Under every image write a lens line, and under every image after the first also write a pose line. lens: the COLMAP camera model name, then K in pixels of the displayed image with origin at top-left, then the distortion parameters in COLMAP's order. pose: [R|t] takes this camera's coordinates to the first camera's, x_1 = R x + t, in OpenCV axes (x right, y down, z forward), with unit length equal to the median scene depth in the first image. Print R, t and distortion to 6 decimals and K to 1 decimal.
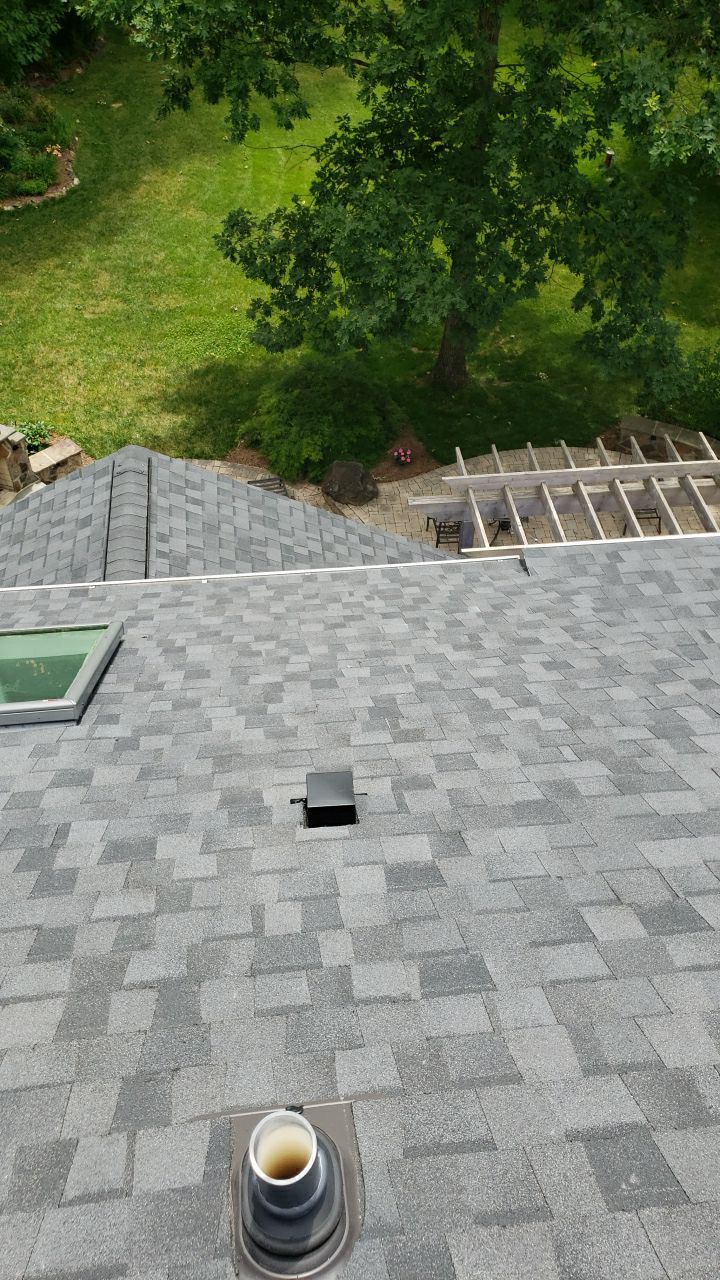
lens RADIAL K [[981.8, 0, 360.0], [0, 981.8, 640.0], [0, 0, 1]] dist [0.059404, -0.056998]
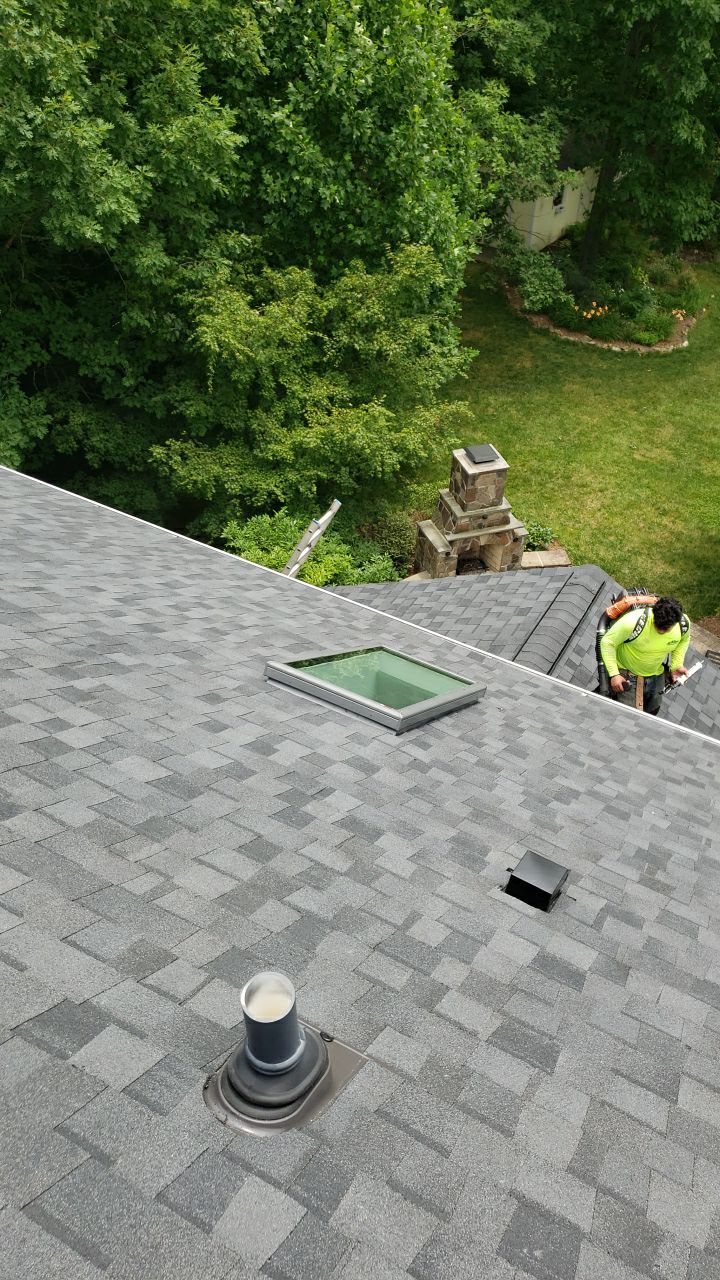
lens RADIAL K [[991.4, 0, 392.3], [0, 991.4, 631.6], [0, 0, 1]] dist [0.037569, -0.015283]
pose [[0.819117, 0.390249, -0.420419, 0.145829], [-0.449201, 0.892192, -0.047027, 0.033816], [0.356743, 0.227373, 0.906110, -0.067203]]
